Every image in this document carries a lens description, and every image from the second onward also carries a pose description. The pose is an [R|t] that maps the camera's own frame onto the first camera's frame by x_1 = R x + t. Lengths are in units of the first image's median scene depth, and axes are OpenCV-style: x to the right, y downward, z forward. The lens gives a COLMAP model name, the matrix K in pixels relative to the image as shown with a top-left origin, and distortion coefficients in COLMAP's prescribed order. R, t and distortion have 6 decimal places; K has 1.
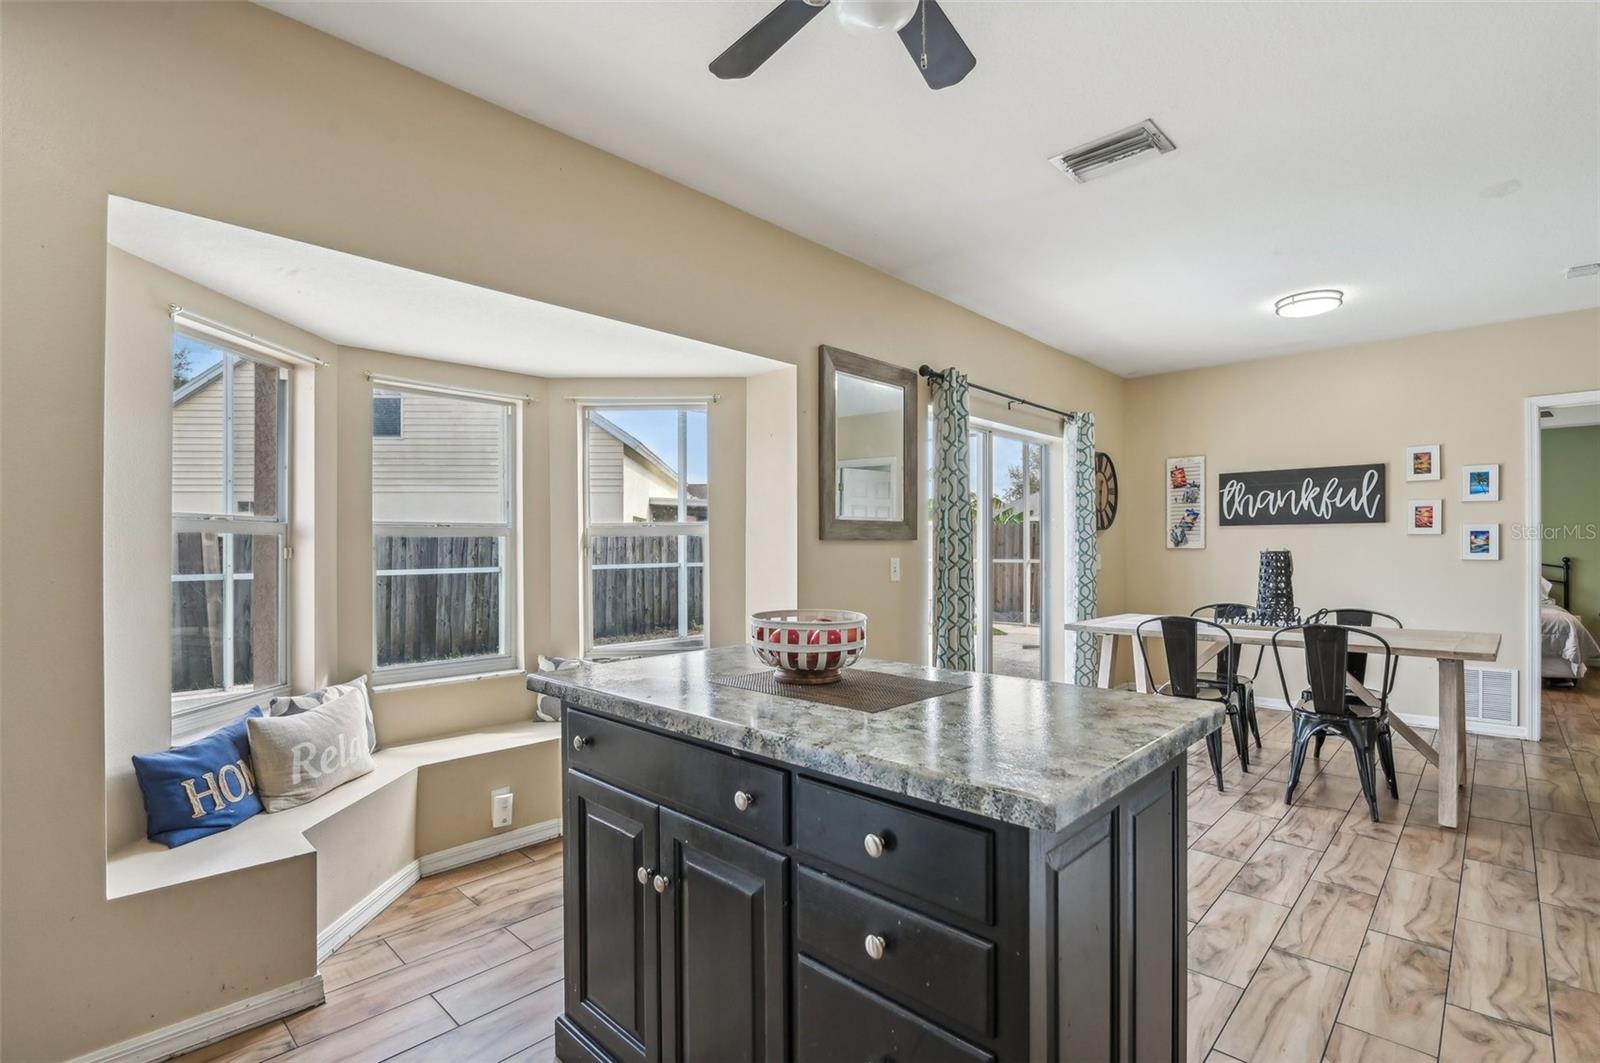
lens RADIAL K [[749.1, 0, 808.3], [0, 749.1, 535.7], [0, 0, 1]] dist [0.002914, 0.000648]
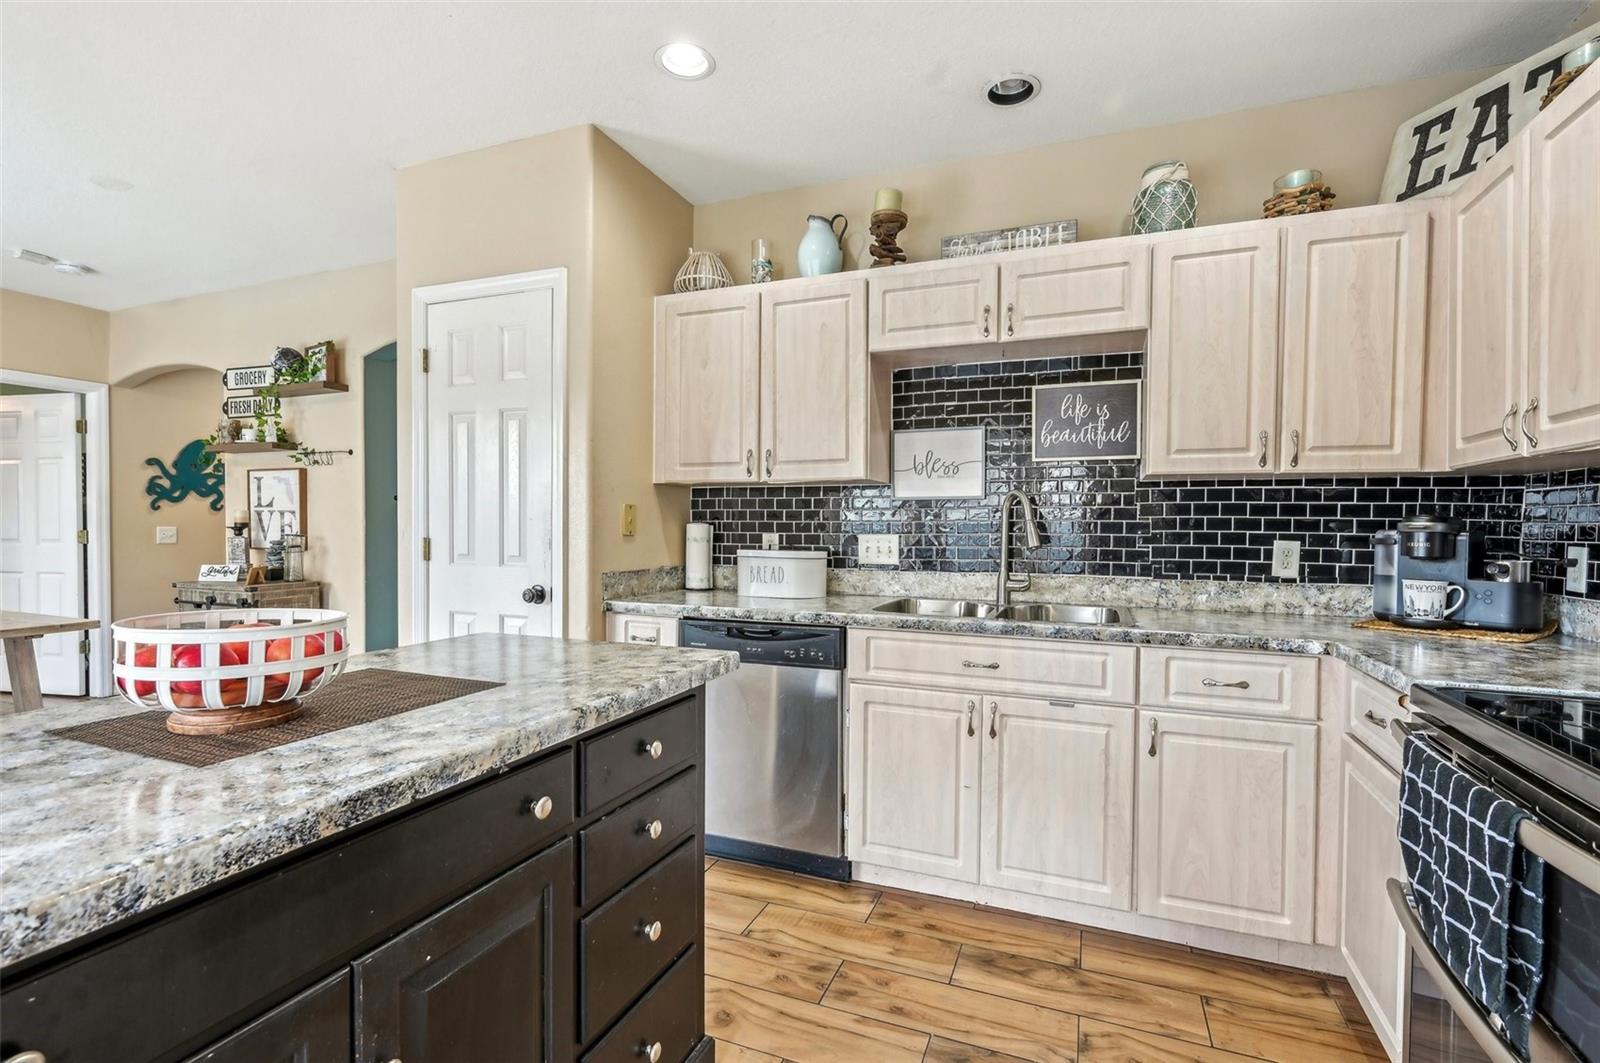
lens RADIAL K [[749.1, 0, 794.8], [0, 749.1, 533.7], [0, 0, 1]] dist [0.002914, 0.000648]
pose [[-0.366766, -0.008482, 0.930275, -0.659629], [-0.017214, 0.999849, 0.002330, 0.027077], [-0.930154, -0.015159, -0.366856, 0.715146]]
